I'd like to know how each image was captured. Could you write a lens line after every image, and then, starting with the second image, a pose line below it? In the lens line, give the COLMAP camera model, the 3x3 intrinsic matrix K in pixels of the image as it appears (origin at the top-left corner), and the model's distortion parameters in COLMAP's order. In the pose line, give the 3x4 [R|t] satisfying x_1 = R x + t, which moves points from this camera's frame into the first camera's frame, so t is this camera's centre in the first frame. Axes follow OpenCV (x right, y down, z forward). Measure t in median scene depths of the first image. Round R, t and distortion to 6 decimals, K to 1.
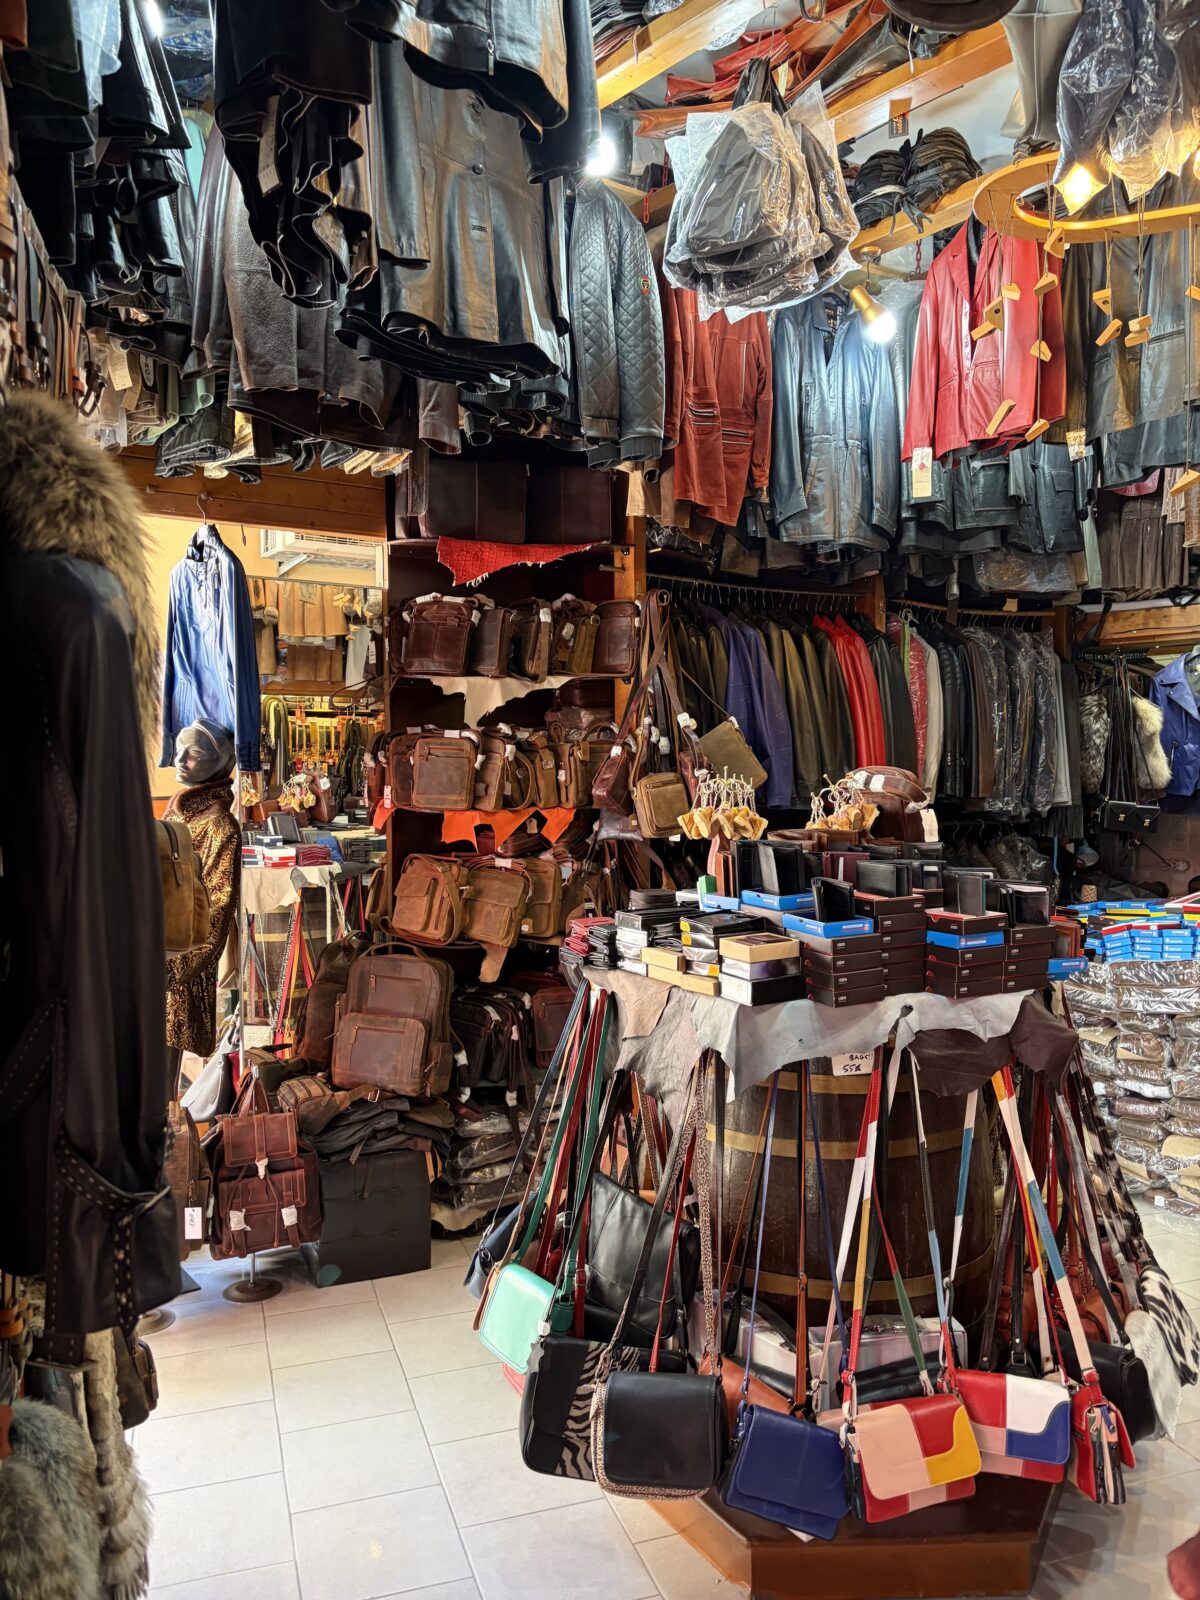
lens RADIAL K [[1216.7, 0, 604.4], [0, 1216.7, 803.0], [0, 0, 1]] dist [0.065762, -0.067447]
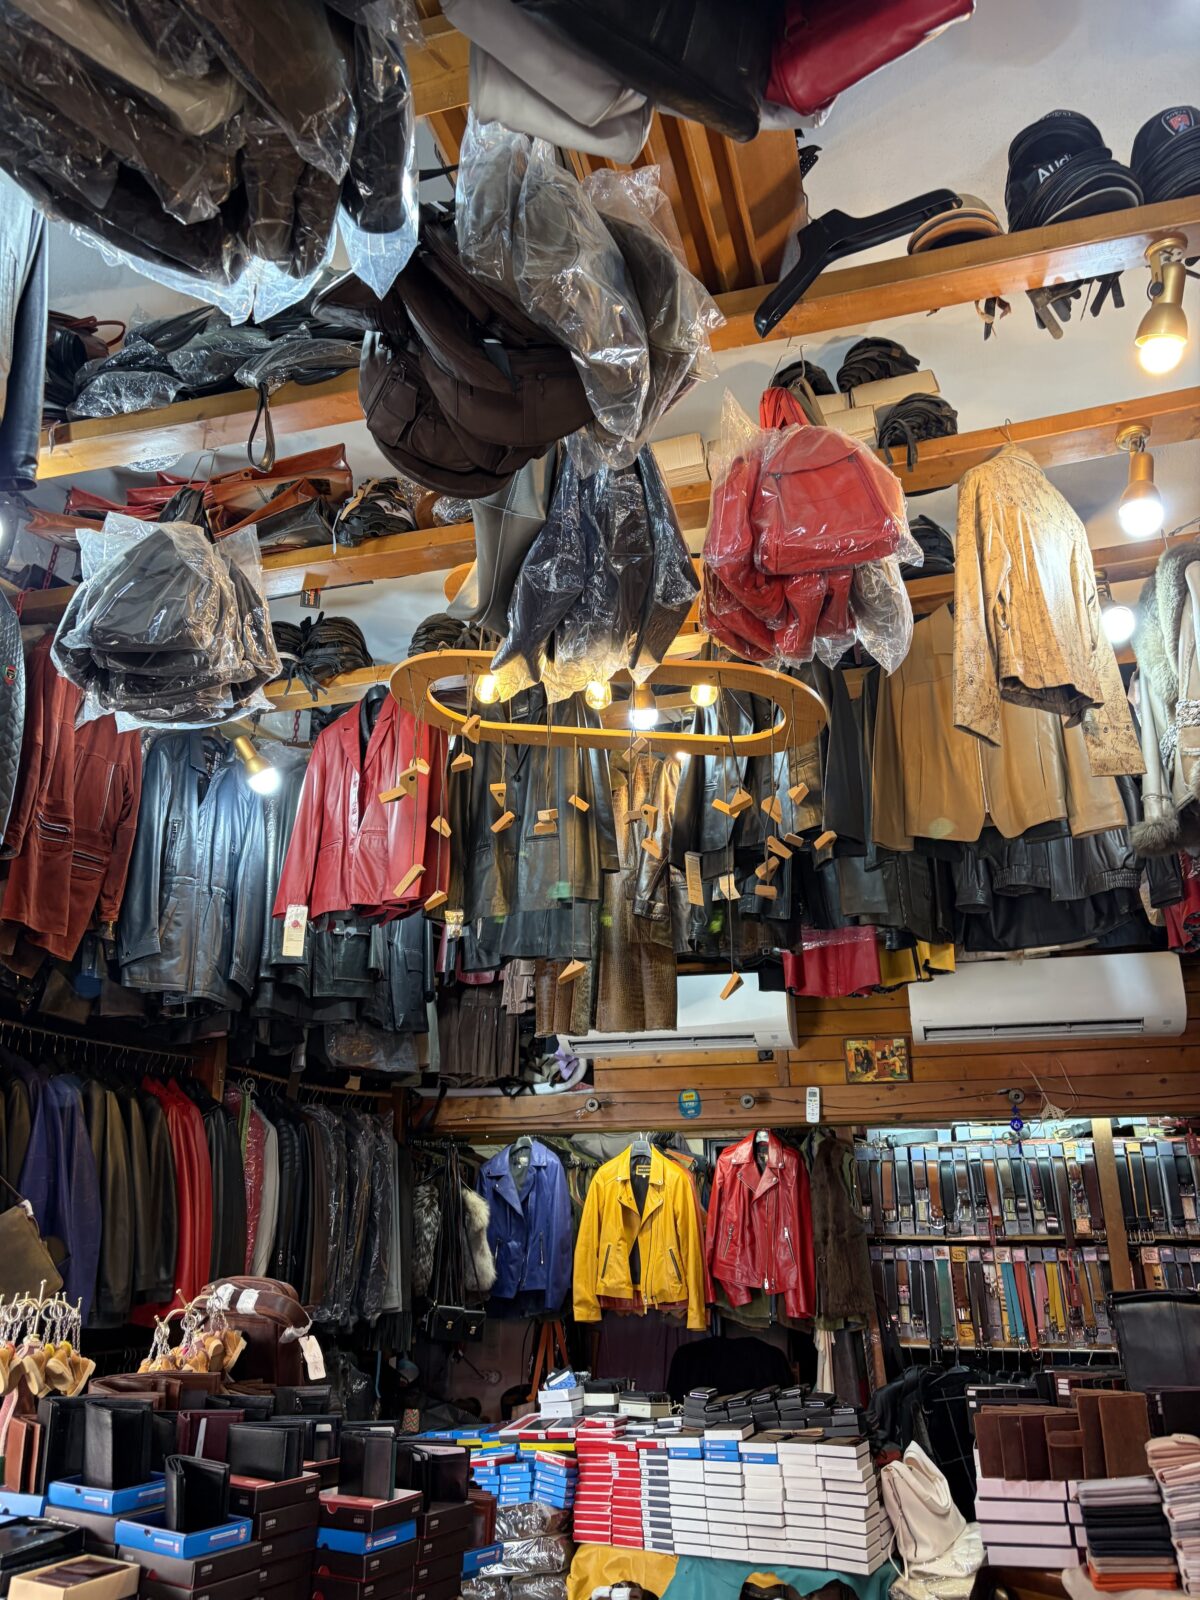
lens RADIAL K [[1216.7, 0, 604.4], [0, 1216.7, 803.0], [0, 0, 1]] dist [0.065762, -0.067447]
pose [[0.845042, 0.191076, 0.499394, -0.025692], [0.009081, 0.928707, -0.370704, -0.013087], [-0.534623, 0.317796, 0.783061, 0.118185]]
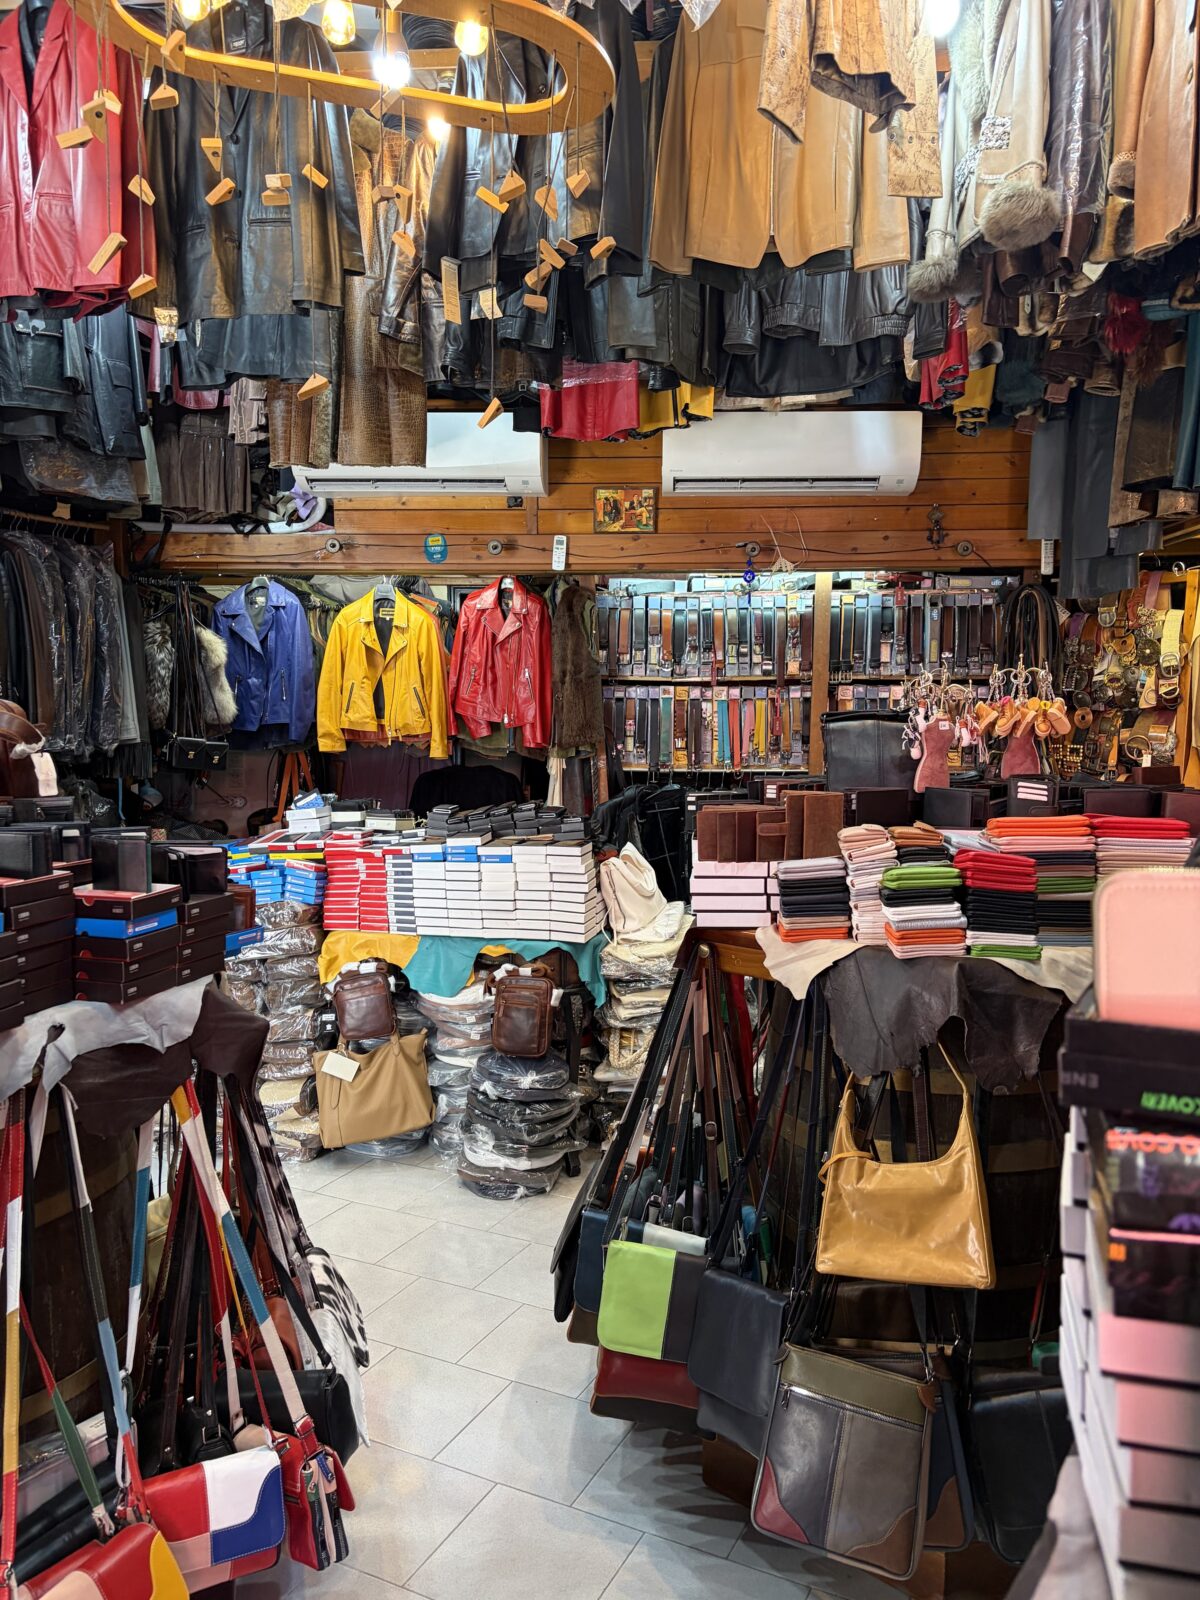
lens RADIAL K [[1216.7, 0, 604.4], [0, 1216.7, 803.0], [0, 0, 1]] dist [0.065762, -0.067447]
pose [[0.713783, -0.046133, 0.698846, -0.015440], [0.008620, 0.998331, 0.057099, -0.003186], [-0.700314, -0.034733, 0.712990, 0.148266]]
